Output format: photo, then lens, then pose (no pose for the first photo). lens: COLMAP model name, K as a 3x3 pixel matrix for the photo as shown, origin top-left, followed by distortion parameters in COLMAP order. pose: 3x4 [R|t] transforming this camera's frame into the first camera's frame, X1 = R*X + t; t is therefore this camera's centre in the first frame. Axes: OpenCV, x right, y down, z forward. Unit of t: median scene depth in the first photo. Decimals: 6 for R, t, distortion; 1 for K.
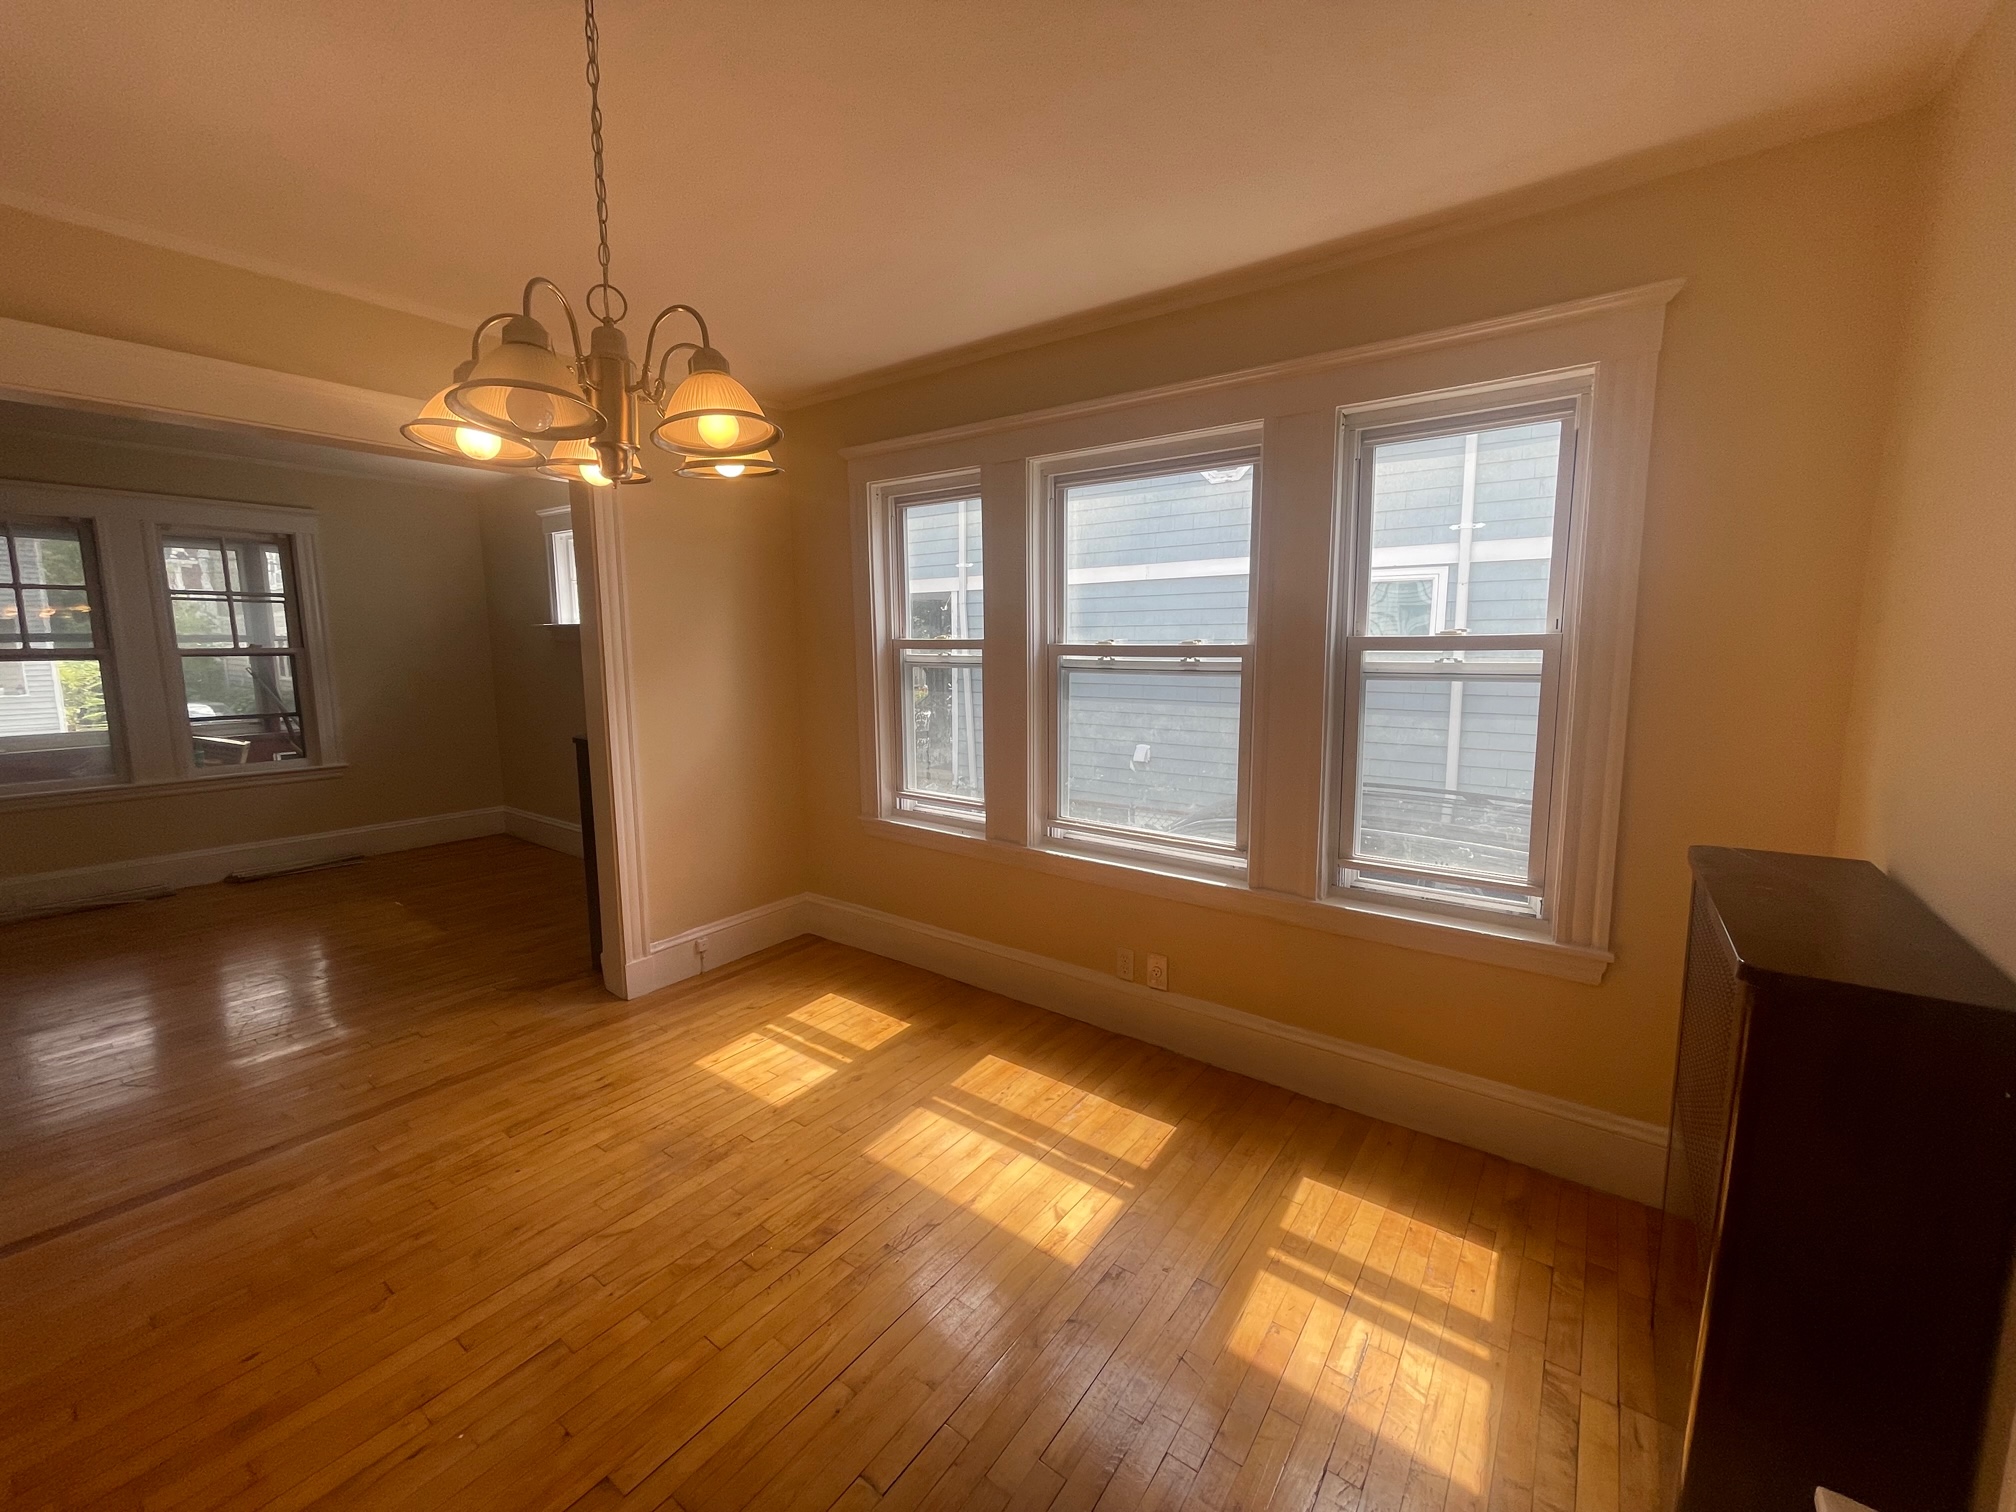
lens RADIAL K [[819.4, 0, 1000.8], [0, 819.4, 754.8], [0, 0, 1]] dist [0.000879, 0.000190]
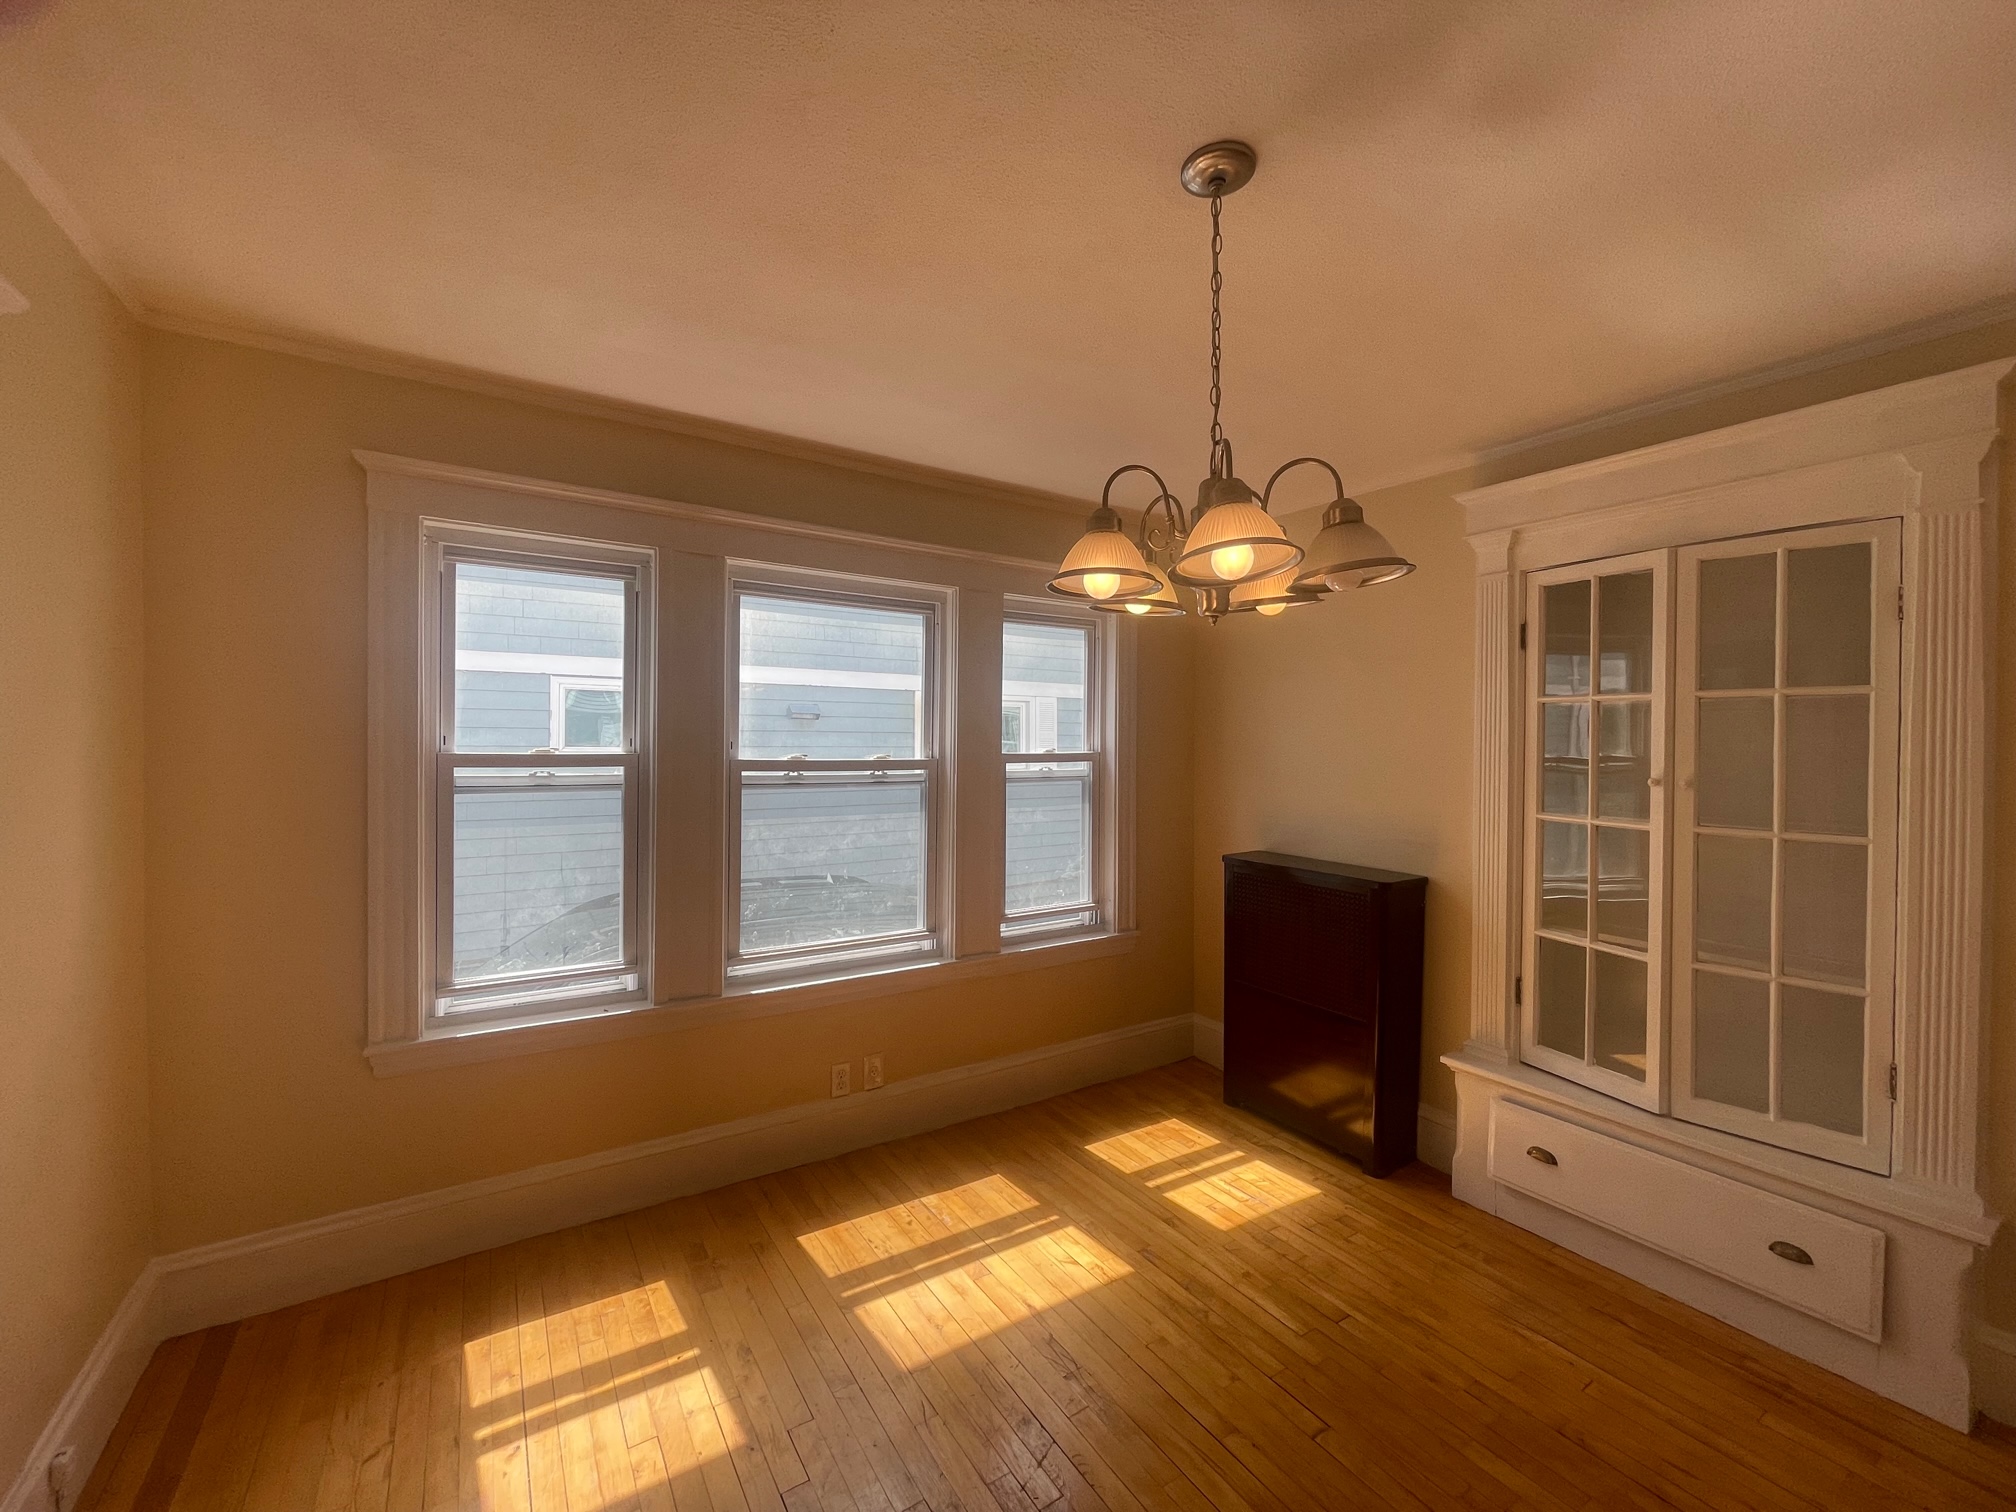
lens RADIAL K [[819.4, 0, 1010.6], [0, 819.4, 753.4], [0, 0, 1]] dist [0.000879, 0.000190]
pose [[0.344494, 0.003752, 0.938781, -0.827936], [0.129117, 0.990300, -0.051338, -0.067027], [-0.929867, 0.138898, 0.340668, 0.487518]]
